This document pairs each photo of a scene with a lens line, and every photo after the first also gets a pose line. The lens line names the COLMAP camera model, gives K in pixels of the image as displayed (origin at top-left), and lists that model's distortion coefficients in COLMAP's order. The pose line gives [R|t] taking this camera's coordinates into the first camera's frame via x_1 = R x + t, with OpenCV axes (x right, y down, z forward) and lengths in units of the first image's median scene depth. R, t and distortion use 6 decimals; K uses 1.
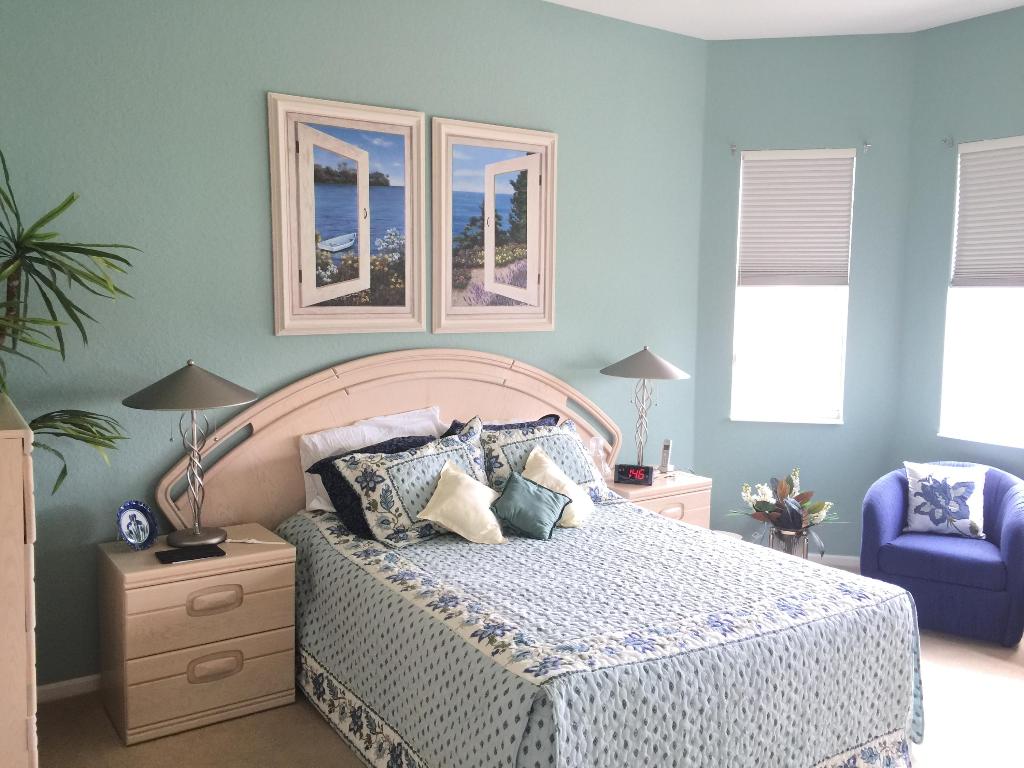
lens RADIAL K [[873.4, 0, 512.7], [0, 873.4, 379.7], [0, 0, 1]] dist [0.080336, -0.096404]
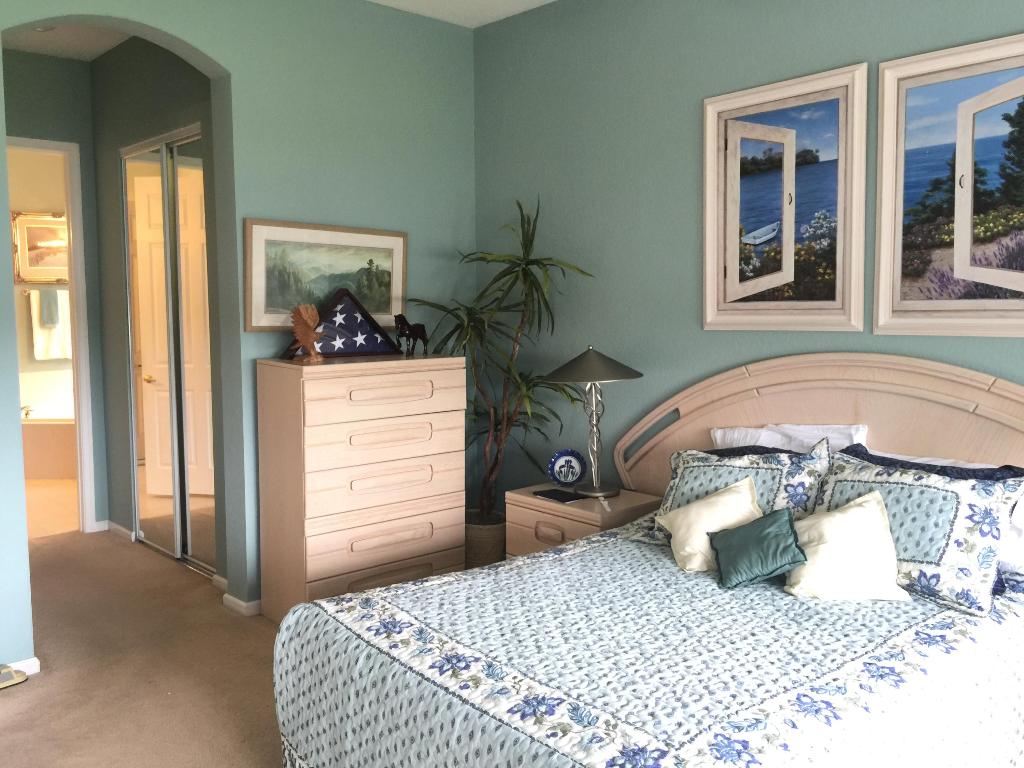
lens RADIAL K [[873.4, 0, 512.7], [0, 873.4, 379.7], [0, 0, 1]] dist [0.080336, -0.096404]
pose [[0.154518, 0.080620, -0.984695, 0.694393], [-0.085699, 0.994002, 0.067934, -0.040534], [0.984266, 0.073890, 0.160500, 0.579920]]
